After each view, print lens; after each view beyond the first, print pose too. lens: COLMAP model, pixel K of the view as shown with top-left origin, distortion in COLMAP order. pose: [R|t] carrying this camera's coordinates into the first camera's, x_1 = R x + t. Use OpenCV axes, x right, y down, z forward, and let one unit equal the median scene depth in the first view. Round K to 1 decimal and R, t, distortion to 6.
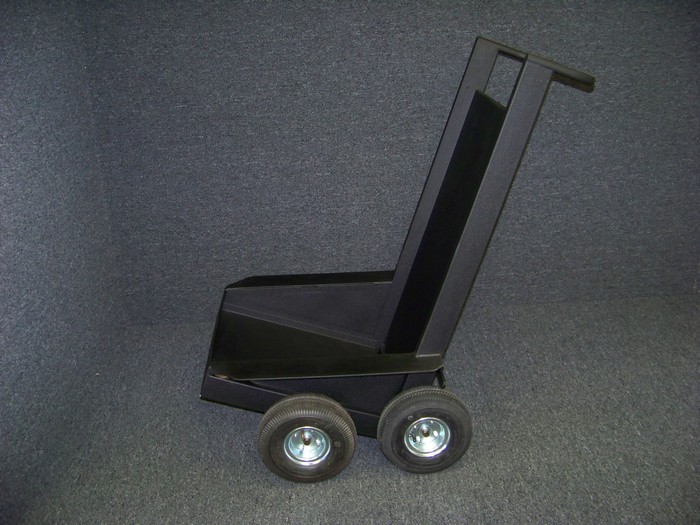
lens RADIAL K [[738.7, 0, 346.5], [0, 738.7, 252.0], [0, 0, 1]] dist [-0.263700, 0.361451]
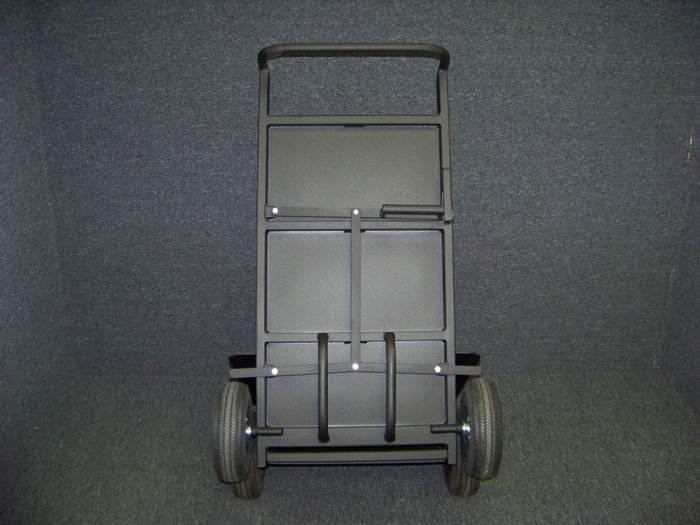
lens RADIAL K [[736.9, 0, 348.3], [0, 736.9, 245.8], [0, 0, 1]] dist [-0.261742, 0.356560]
pose [[0.998721, 0.049798, 0.008704, 0.057847], [-0.049542, 0.998393, -0.027526, -0.072012], [-0.010060, 0.027060, 0.999583, 0.020379]]
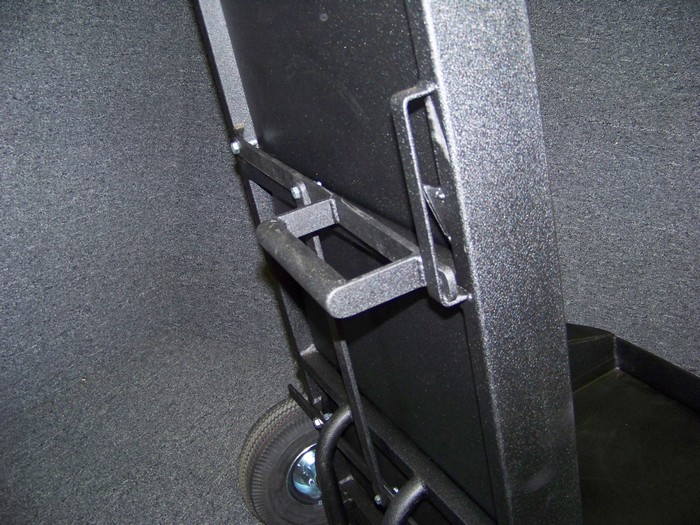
lens RADIAL K [[738.7, 0, 346.5], [0, 738.7, 252.0], [0, 0, 1]] dist [-0.263700, 0.361451]
pose [[0.931905, 0.222489, -0.286448, 0.035568], [-0.251476, 0.965454, -0.068246, 0.040530], [0.261369, 0.135633, 0.955662, 0.412739]]
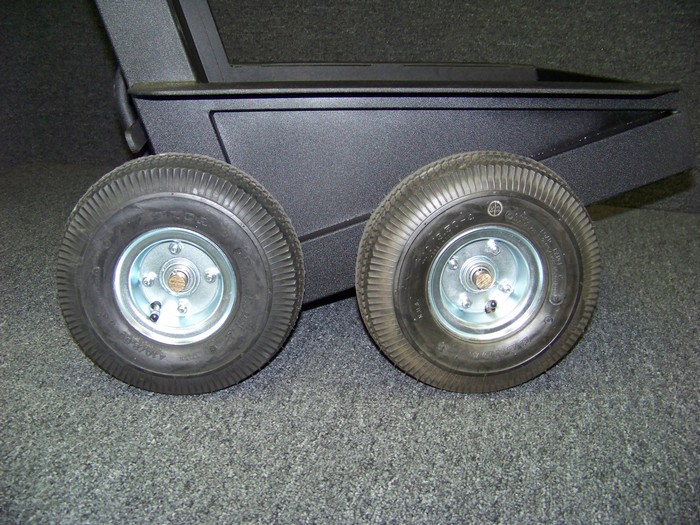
lens RADIAL K [[736.9, 0, 348.3], [0, 736.9, 245.8], [0, 0, 1]] dist [-0.261742, 0.356560]
pose [[0.963499, 0.143724, -0.225860, 0.194184], [-0.164627, 0.983383, -0.076518, 0.209650], [0.211110, 0.110908, 0.971150, 0.420377]]
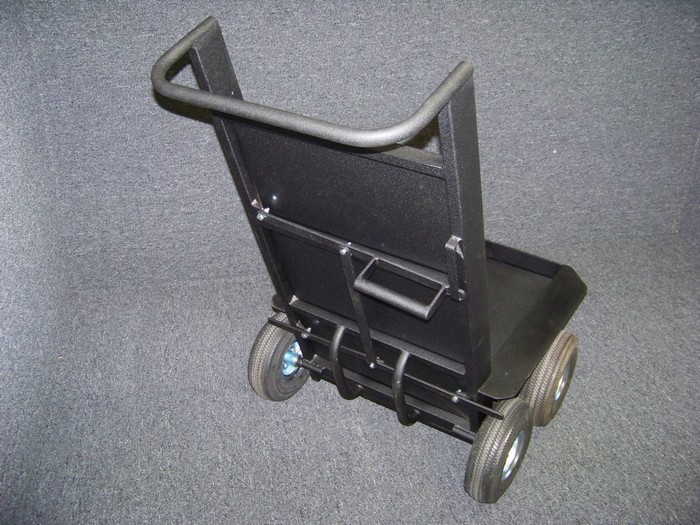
lens RADIAL K [[736.9, 0, 348.3], [0, 736.9, 245.8], [0, 0, 1]] dist [-0.261742, 0.356560]
pose [[0.981129, -0.032964, 0.190524, -0.164492], [0.005708, 0.989869, 0.141870, -0.076851], [-0.193270, -0.138106, 0.971377, 0.129056]]
